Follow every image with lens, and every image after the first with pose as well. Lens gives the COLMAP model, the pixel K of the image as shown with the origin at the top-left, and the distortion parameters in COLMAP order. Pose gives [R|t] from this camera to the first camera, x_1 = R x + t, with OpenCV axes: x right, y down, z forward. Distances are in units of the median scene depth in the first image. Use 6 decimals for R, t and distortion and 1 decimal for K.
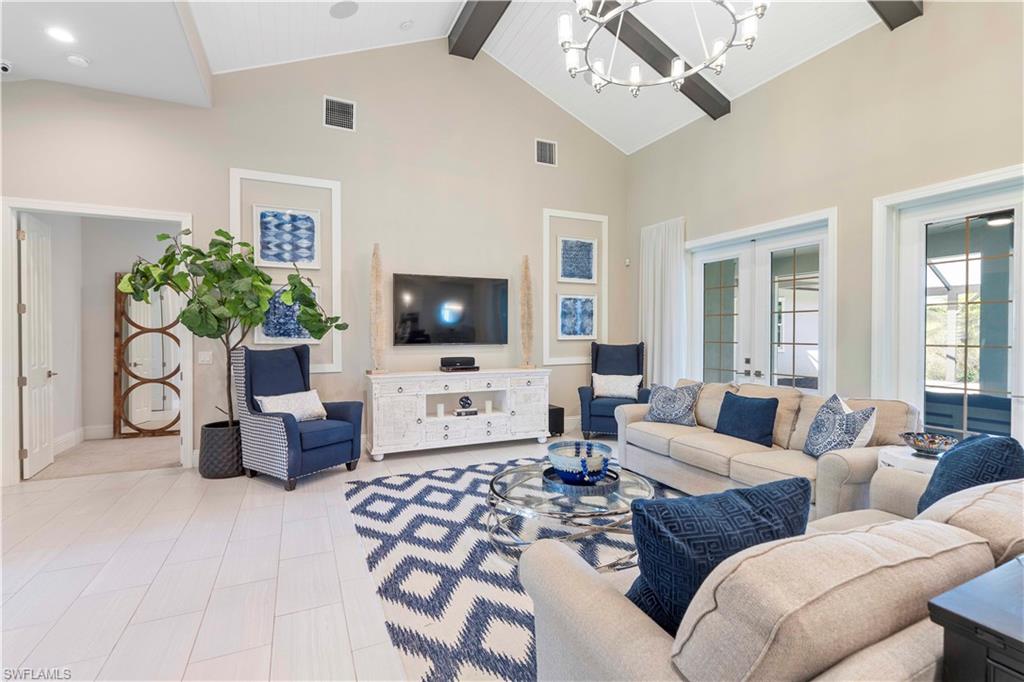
lens RADIAL K [[468.9, 0, 511.0], [0, 468.9, 342.9], [0, 0, 1]] dist [-0.006199, 0.003365]
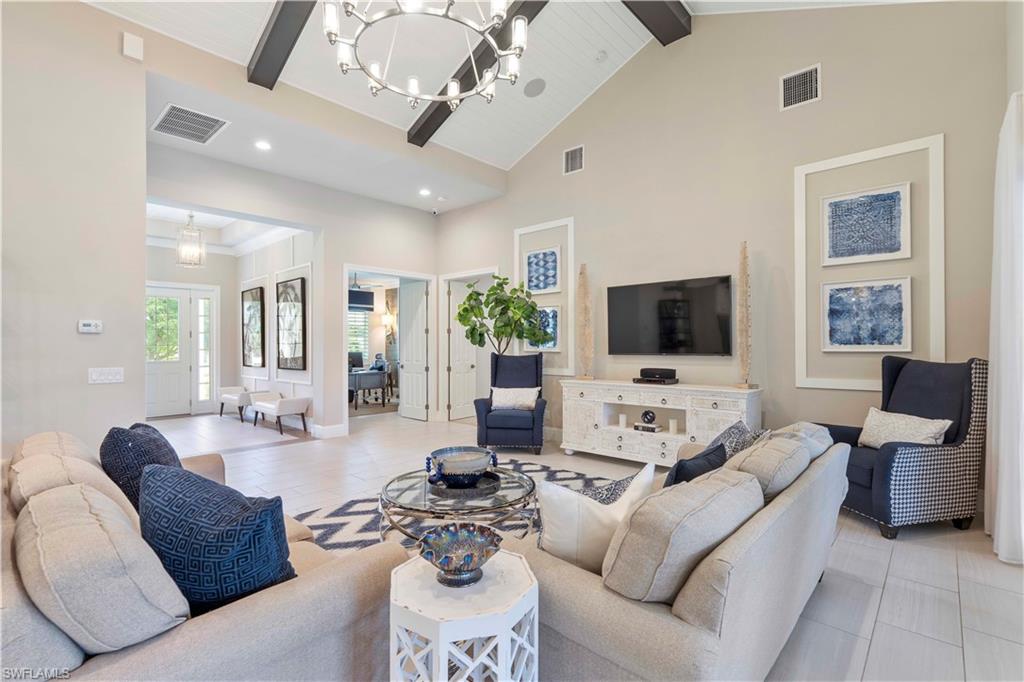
lens RADIAL K [[468.9, 0, 514.1], [0, 468.9, 342.8], [0, 0, 1]] dist [-0.006199, 0.003365]
pose [[0.389153, -0.003675, -0.921166, 0.692661], [-0.013614, 0.999860, -0.009741, -0.008475], [0.921072, 0.016331, 0.389049, 0.411301]]
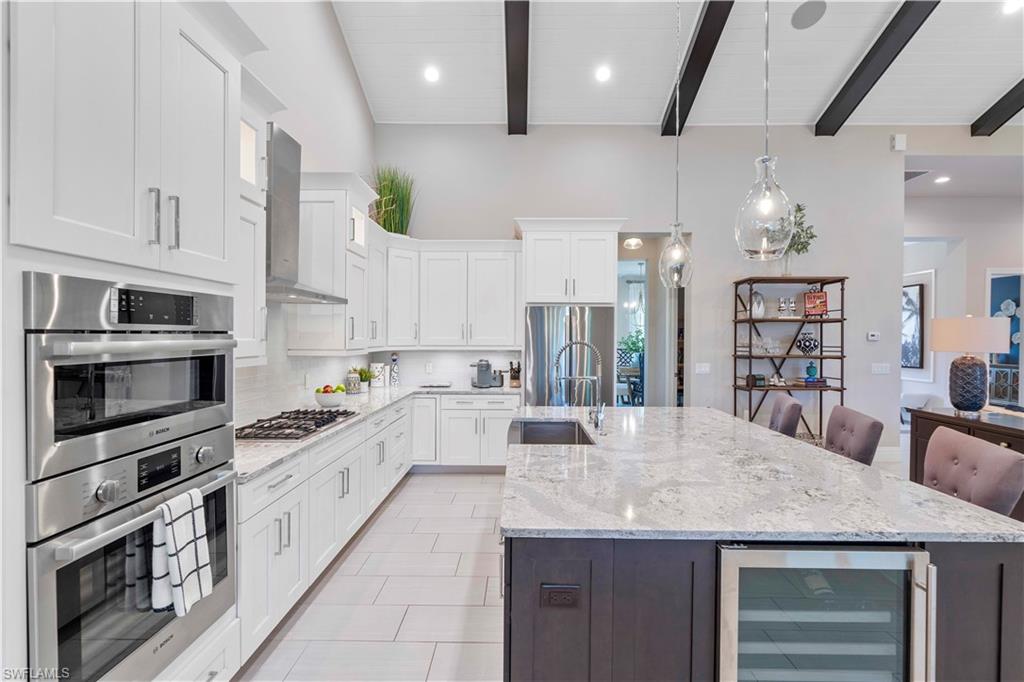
lens RADIAL K [[468.9, 0, 502.8], [0, 468.9, 338.6], [0, 0, 1]] dist [-0.006199, 0.003365]
pose [[-0.435094, 0.006709, -0.900360, 1.138539], [-0.021643, 0.999605, 0.017907, -0.026794], [0.900125, 0.027278, -0.434777, -0.203410]]
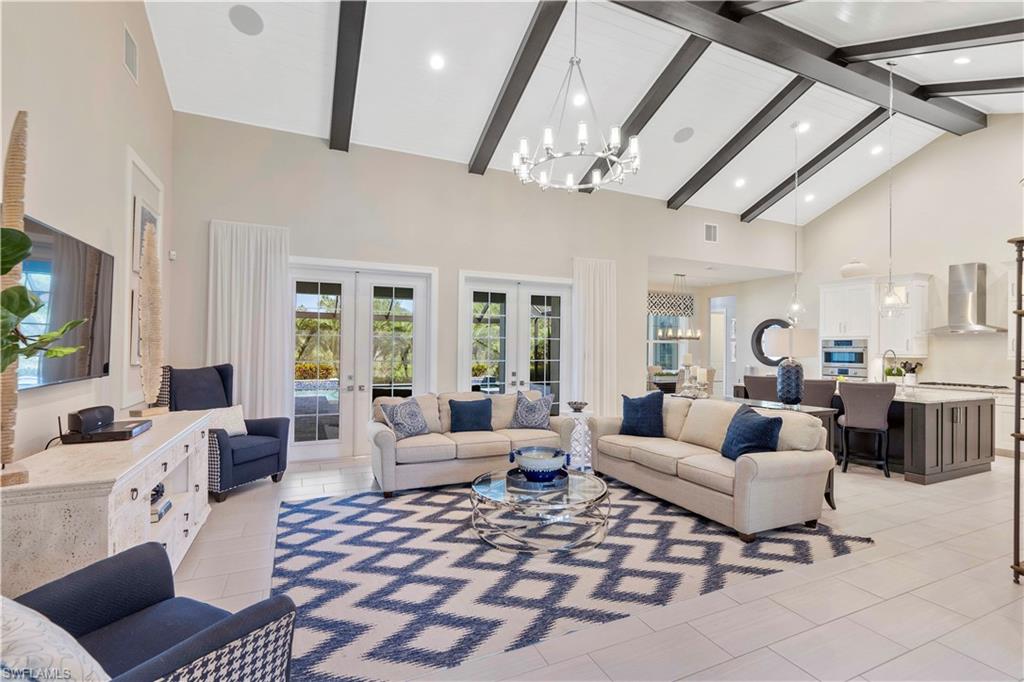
lens RADIAL K [[468.9, 0, 513.8], [0, 468.9, 343.3], [0, 0, 1]] dist [-0.006199, 0.003365]
pose [[0.001432, 0.009775, 0.999951, -0.646527], [0.009362, 0.999908, -0.009788, -0.029712], [-0.999955, 0.009376, 0.001340, 0.630762]]
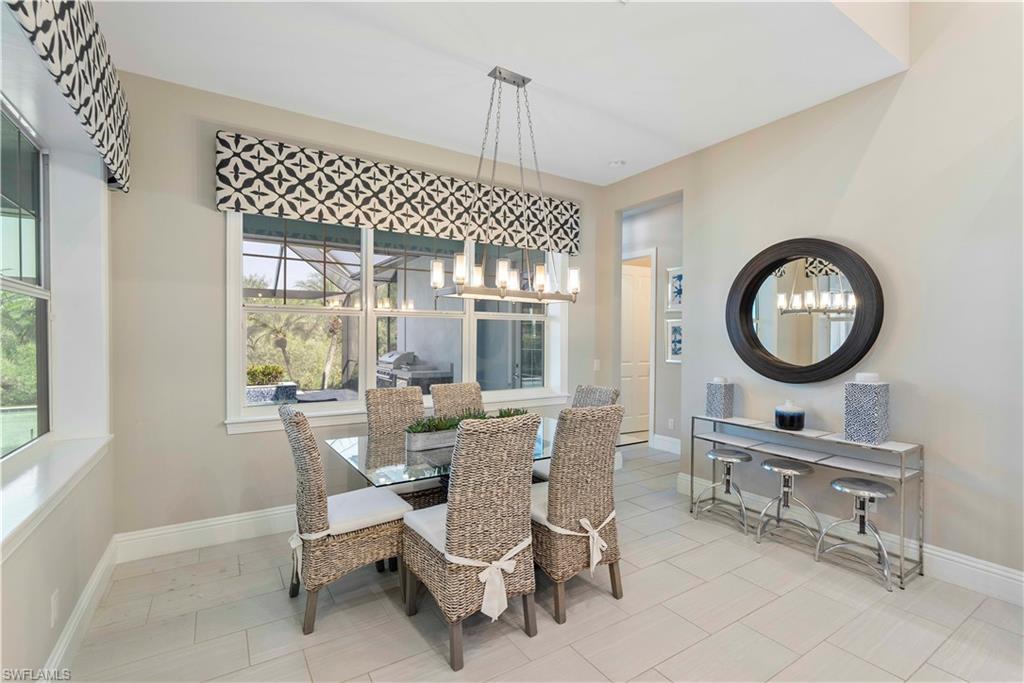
lens RADIAL K [[468.9, 0, 510.9], [0, 468.9, 346.1], [0, 0, 1]] dist [-0.006199, 0.003365]
pose [[-0.136971, -0.015798, 0.990449, 0.730724], [0.013509, 0.999750, 0.017815, -0.010365], [-0.990483, 0.015820, -0.136723, 0.024403]]
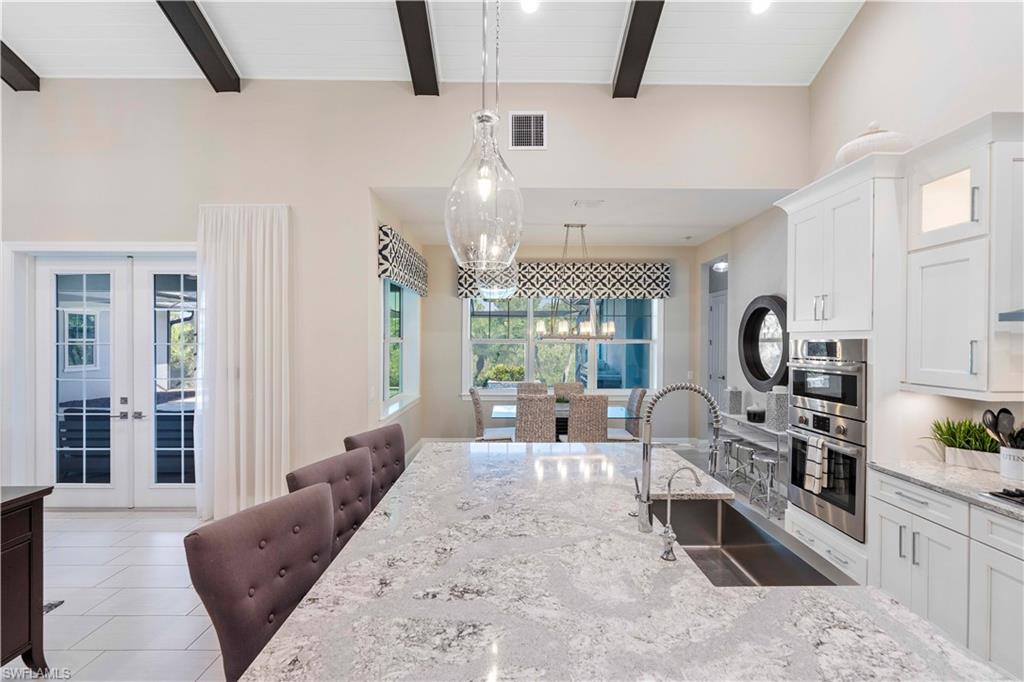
lens RADIAL K [[468.9, 0, 513.7], [0, 468.9, 344.1], [0, 0, 1]] dist [-0.006199, 0.003365]
pose [[0.409582, -0.006012, 0.912253, 0.223871], [0.014015, 0.999902, 0.000297, -0.047532], [-0.912165, 0.012664, 0.409626, -0.376839]]
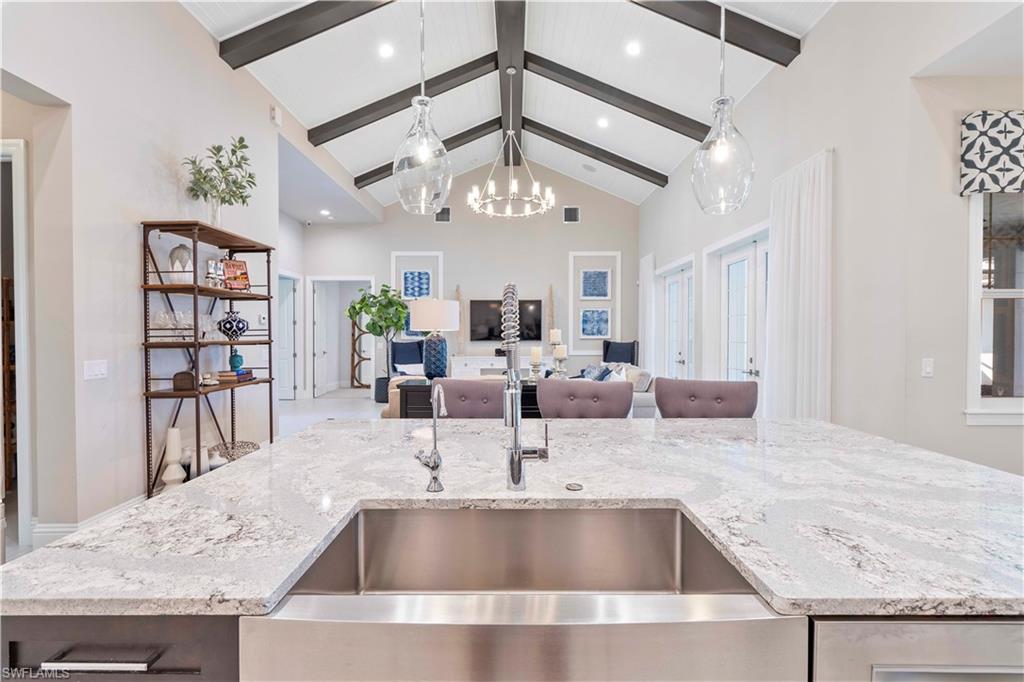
lens RADIAL K [[468.9, 0, 510.7], [0, 468.9, 341.6], [0, 0, 1]] dist [-0.006199, 0.003365]
pose [[0.902244, 0.007682, -0.431158, 0.686765], [-0.010003, 0.999945, -0.003116, 0.012595], [0.431110, 0.007124, 0.902271, -0.554246]]
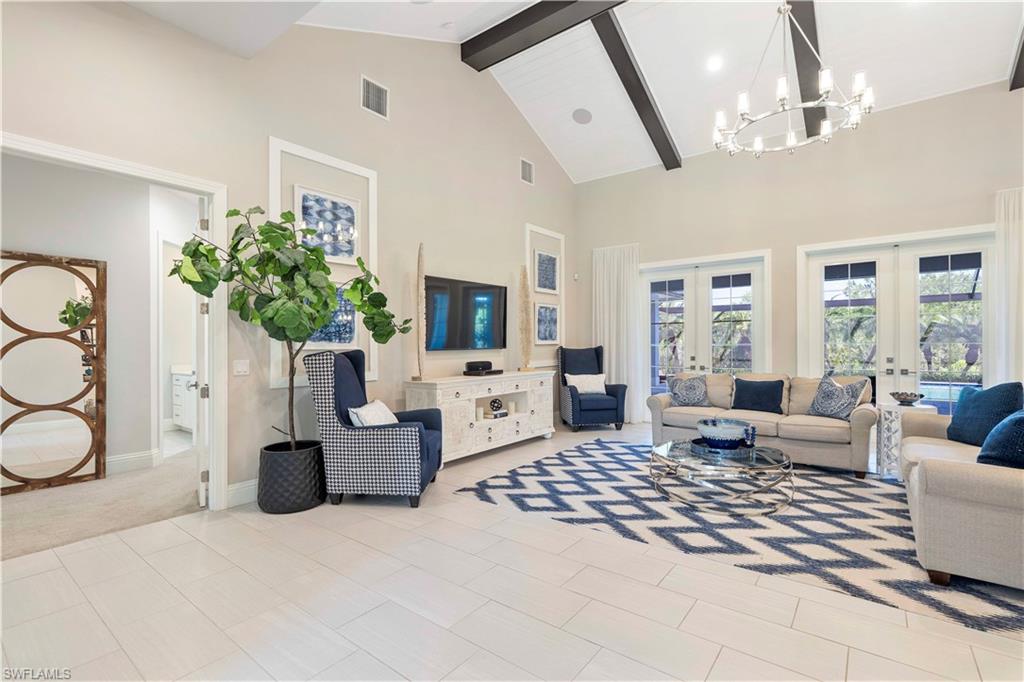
lens RADIAL K [[468.9, 0, 514.8], [0, 468.9, 346.8], [0, 0, 1]] dist [-0.006199, 0.003365]
pose [[0.885969, -0.010606, 0.463624, -0.566119], [0.017088, 0.999806, -0.009784, 0.011068], [-0.463430, 0.016591, 0.885978, 0.072113]]
